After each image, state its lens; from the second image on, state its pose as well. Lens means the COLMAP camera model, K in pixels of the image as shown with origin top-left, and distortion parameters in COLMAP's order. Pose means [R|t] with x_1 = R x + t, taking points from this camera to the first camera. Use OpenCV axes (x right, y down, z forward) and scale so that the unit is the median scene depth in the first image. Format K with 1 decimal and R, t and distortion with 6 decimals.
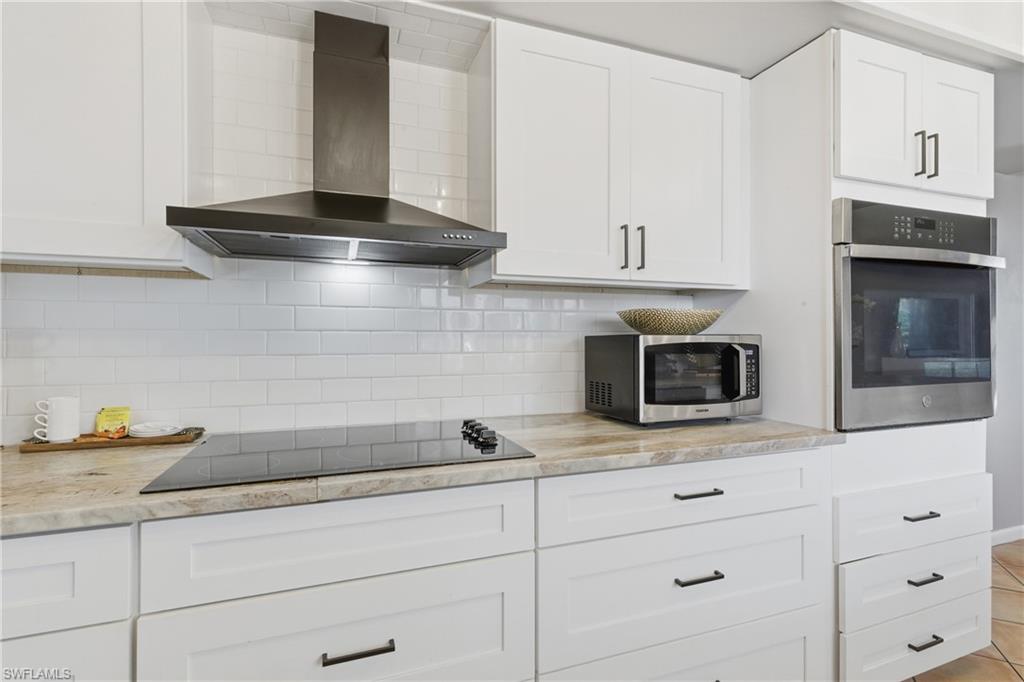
lens RADIAL K [[511.3, 0, 512.0], [0, 511.3, 341.0], [0, 0, 1]] dist [0.033957, 0.000307]
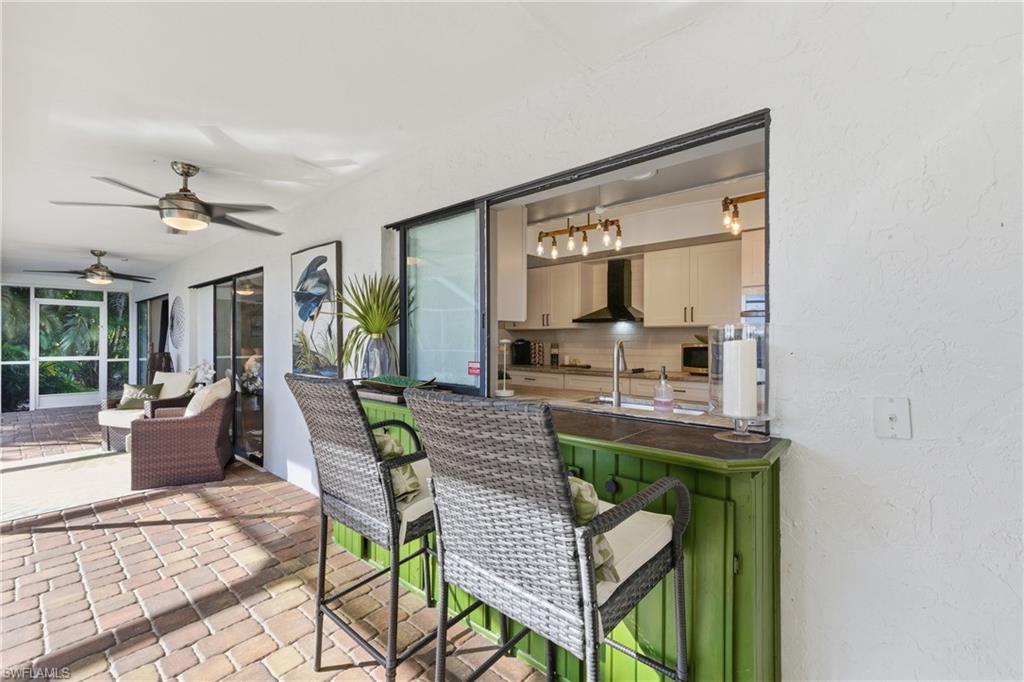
lens RADIAL K [[428.9, 0, 514.3], [0, 428.9, 337.1], [0, 0, 1]] dist [0.002912, -0.000310]
pose [[0.486376, -0.002527, -0.873746, 1.901500], [0.006122, 0.999981, 0.000516, -0.056733], [0.873728, -0.005600, 0.486382, -1.081016]]
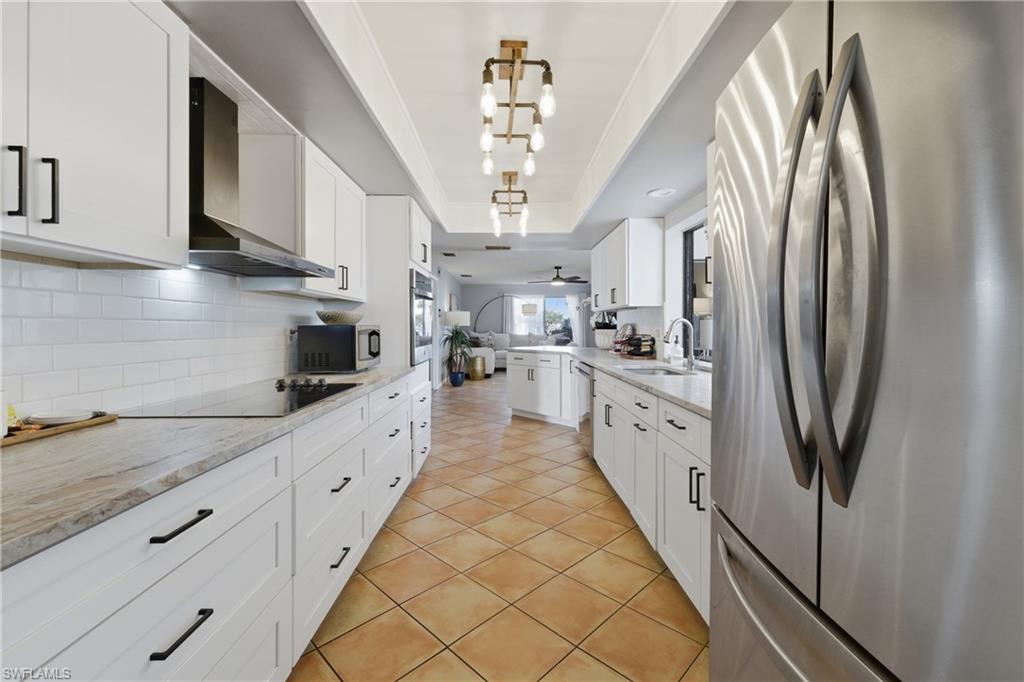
lens RADIAL K [[428.9, 0, 514.3], [0, 428.9, 337.1], [0, 0, 1]] dist [0.002912, -0.000310]
pose [[0.326951, -0.018879, 0.944853, -1.066508], [-0.012128, 0.999634, 0.024170, -0.015102], [-0.944963, -0.019362, 0.326603, -0.092593]]
